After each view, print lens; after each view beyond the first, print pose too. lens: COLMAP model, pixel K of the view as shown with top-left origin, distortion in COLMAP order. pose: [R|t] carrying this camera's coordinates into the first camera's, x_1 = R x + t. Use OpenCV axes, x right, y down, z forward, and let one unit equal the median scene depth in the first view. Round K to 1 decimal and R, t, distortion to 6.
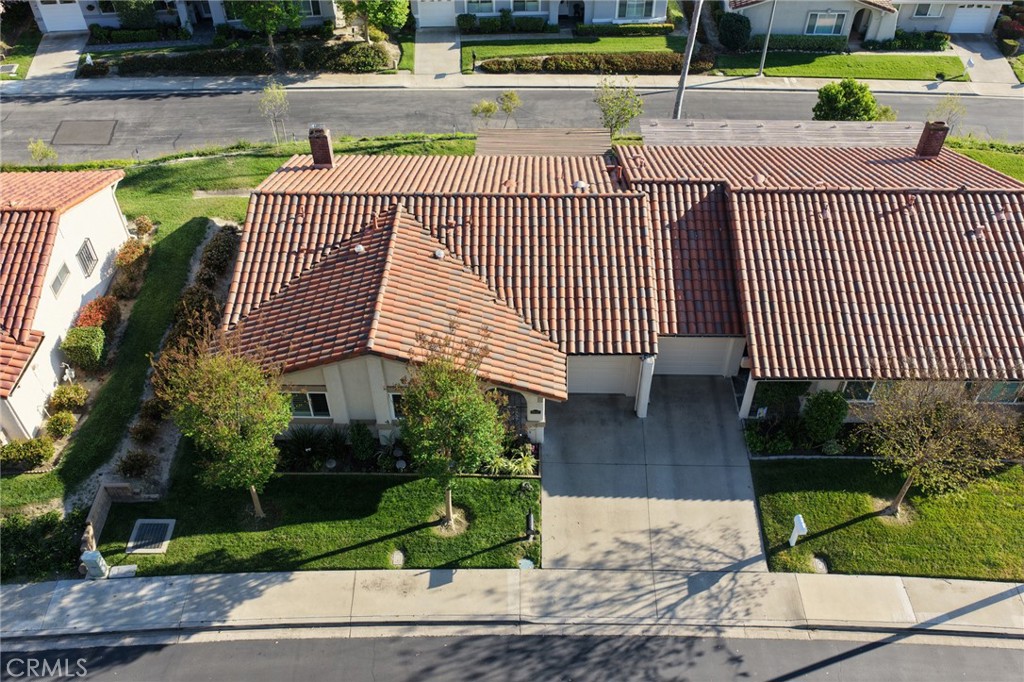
lens RADIAL K [[878.6, 0, 512.0], [0, 878.6, 341.0], [0, 0, 1]] dist [-0.005108, 0.005014]
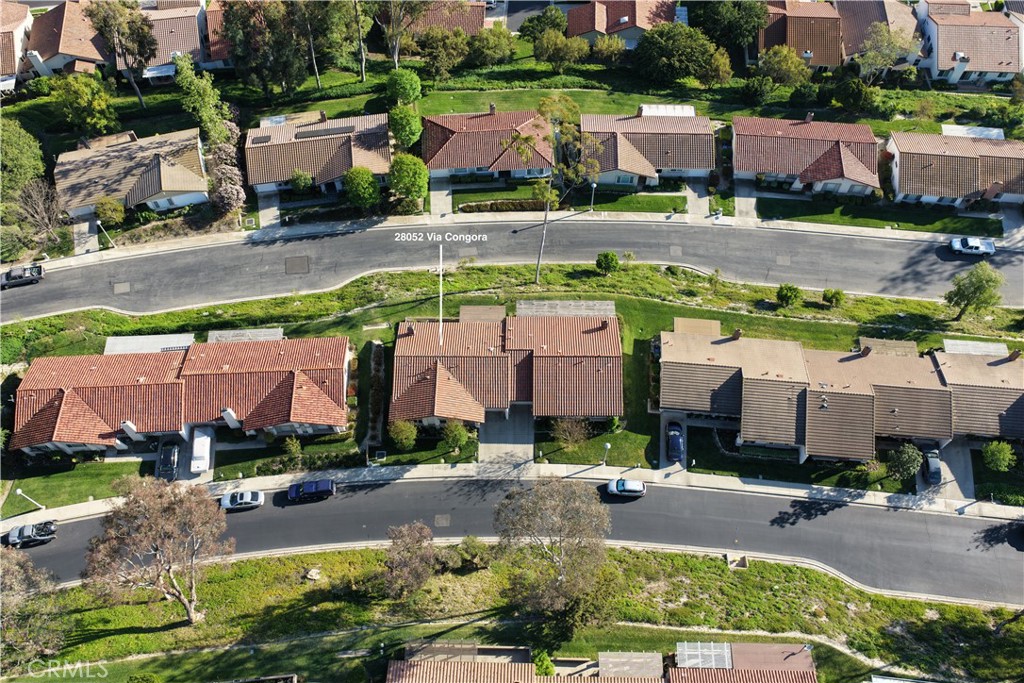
lens RADIAL K [[878.6, 0, 512.0], [0, 878.6, 341.5], [0, 0, 1]] dist [-0.005108, 0.005014]
pose [[0.999937, -0.009859, 0.005346, 0.166083], [0.007959, 0.959675, 0.280998, -1.358289], [-0.007901, -0.280938, 0.959693, -2.623852]]
